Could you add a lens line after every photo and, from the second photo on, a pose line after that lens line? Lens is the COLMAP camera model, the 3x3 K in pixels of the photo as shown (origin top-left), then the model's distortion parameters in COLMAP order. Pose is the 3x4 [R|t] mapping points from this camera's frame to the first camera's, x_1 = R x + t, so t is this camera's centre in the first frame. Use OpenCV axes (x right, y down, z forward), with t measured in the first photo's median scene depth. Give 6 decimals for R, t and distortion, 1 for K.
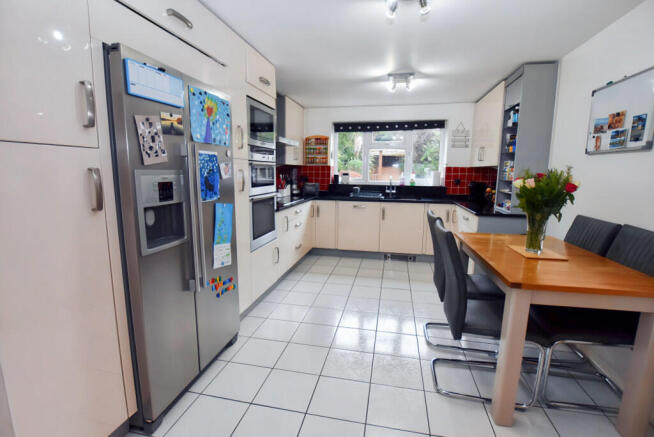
lens RADIAL K [[304.8, 0, 329.5], [0, 304.8, 215.5], [0, 0, 1]] dist [-0.030602, 0.002414]
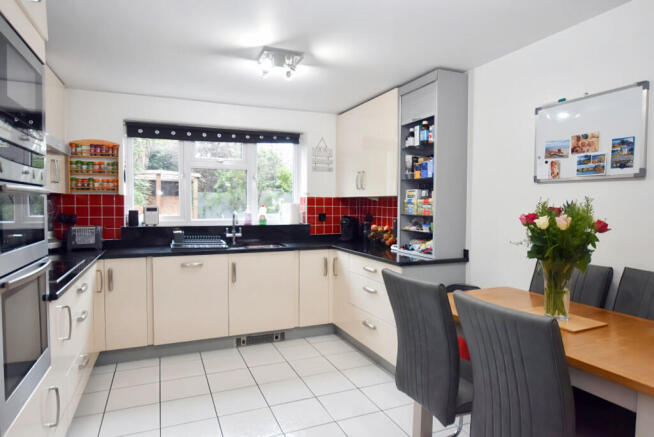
lens RADIAL K [[396.0, 0, 325.3], [0, 396.0, 218.1], [0, 0, 1]] dist [-0.013849, 0.000297]
pose [[0.817300, -0.026750, 0.575591, -0.123833], [0.086476, 0.993303, -0.076627, -0.036319], [-0.569686, 0.112402, 0.814140, 0.223042]]
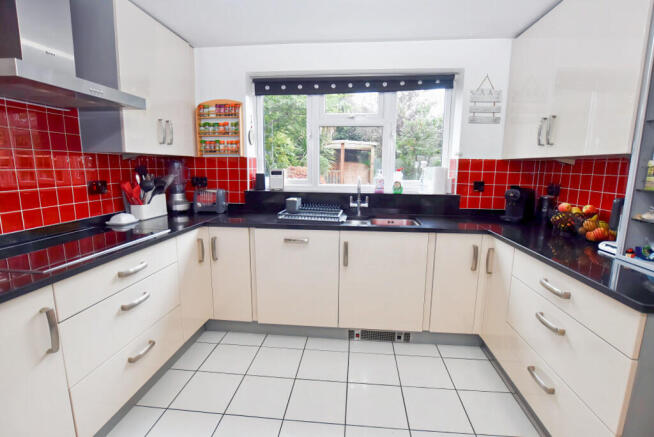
lens RADIAL K [[304.8, 0, 330.3], [0, 304.8, 219.1], [0, 0, 1]] dist [-0.030602, 0.002414]
pose [[0.992665, -0.021119, 0.119036, 0.090900], [0.018237, 0.999515, 0.025247, -0.072205], [-0.119511, -0.022891, 0.992569, 0.497291]]
